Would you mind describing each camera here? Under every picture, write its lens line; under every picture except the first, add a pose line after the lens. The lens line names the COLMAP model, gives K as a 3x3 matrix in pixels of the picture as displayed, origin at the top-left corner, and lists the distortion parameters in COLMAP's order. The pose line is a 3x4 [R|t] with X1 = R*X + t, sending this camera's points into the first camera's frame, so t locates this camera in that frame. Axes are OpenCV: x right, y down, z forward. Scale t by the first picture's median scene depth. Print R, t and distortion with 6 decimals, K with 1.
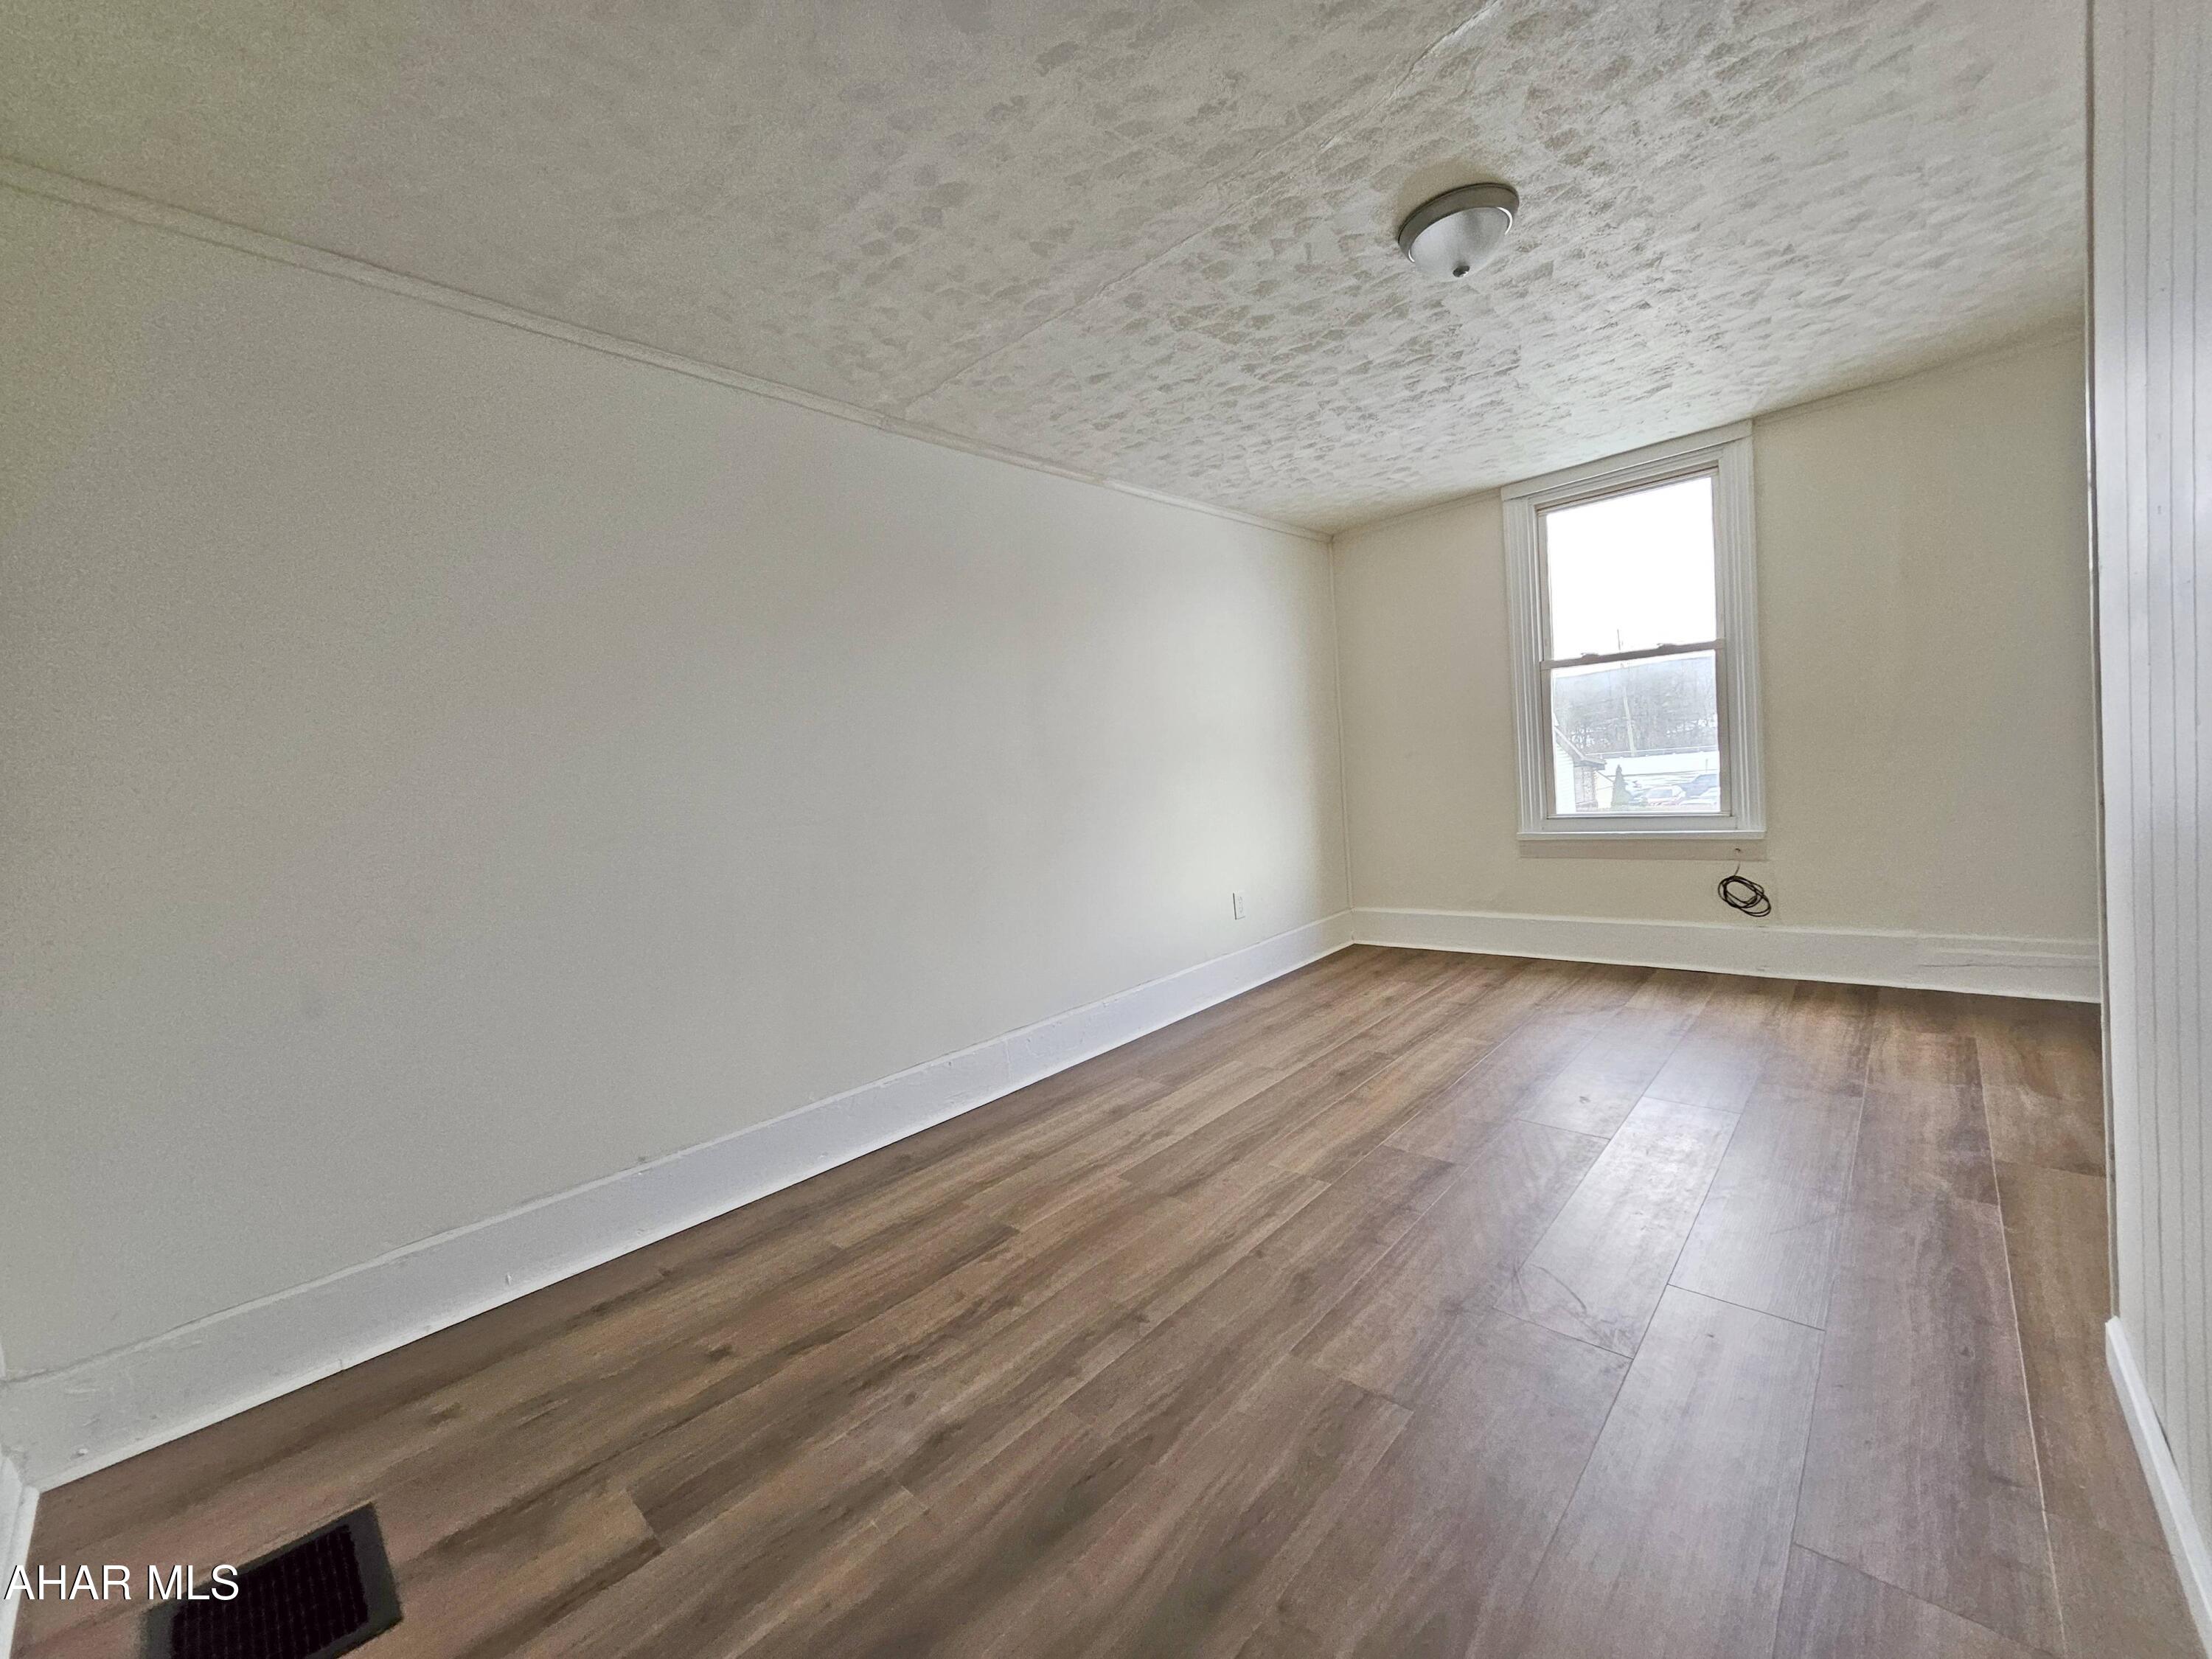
lens RADIAL K [[863.1, 0, 1106.0], [0, 863.1, 829.5], [0, 0, 1]] dist [0.000609, 0.000173]
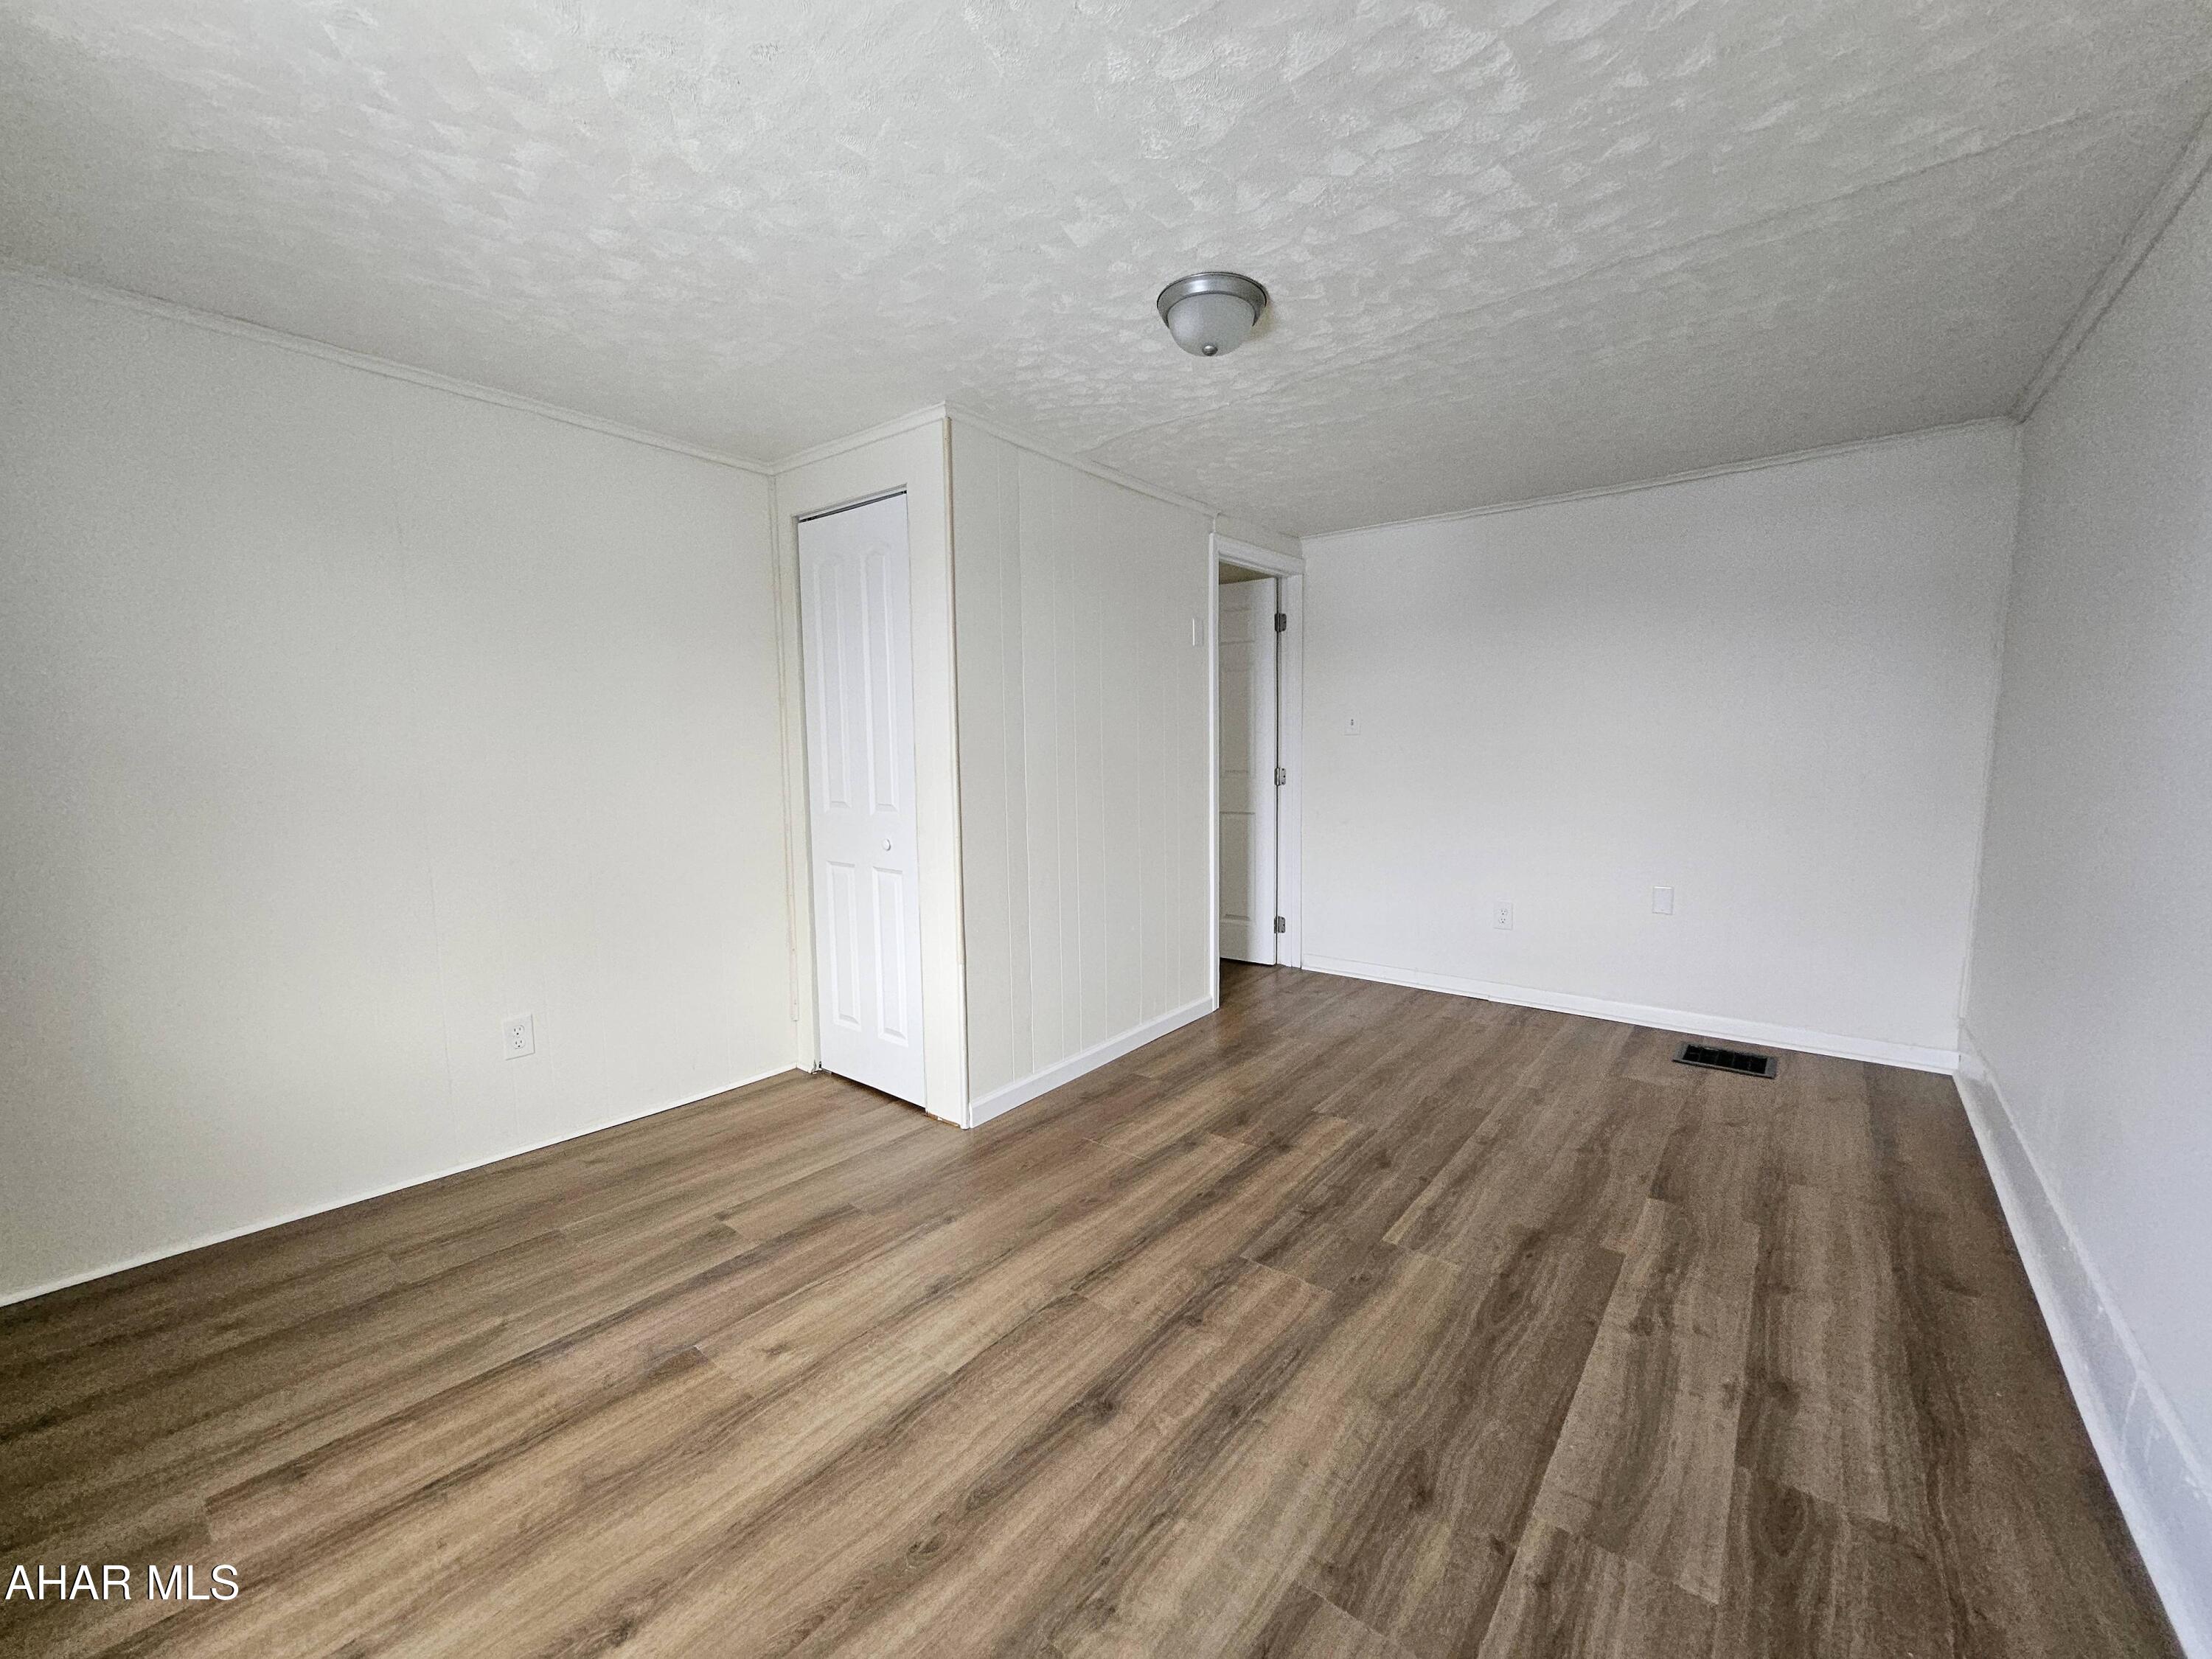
lens RADIAL K [[863.1, 0, 1106.0], [0, 863.1, 829.5], [0, 0, 1]] dist [0.000609, 0.000173]
pose [[-0.992436, 0.103646, -0.065795, 0.495847], [0.091842, 0.982454, 0.162325, -0.194879], [0.081465, 0.155055, -0.984541, 1.574808]]
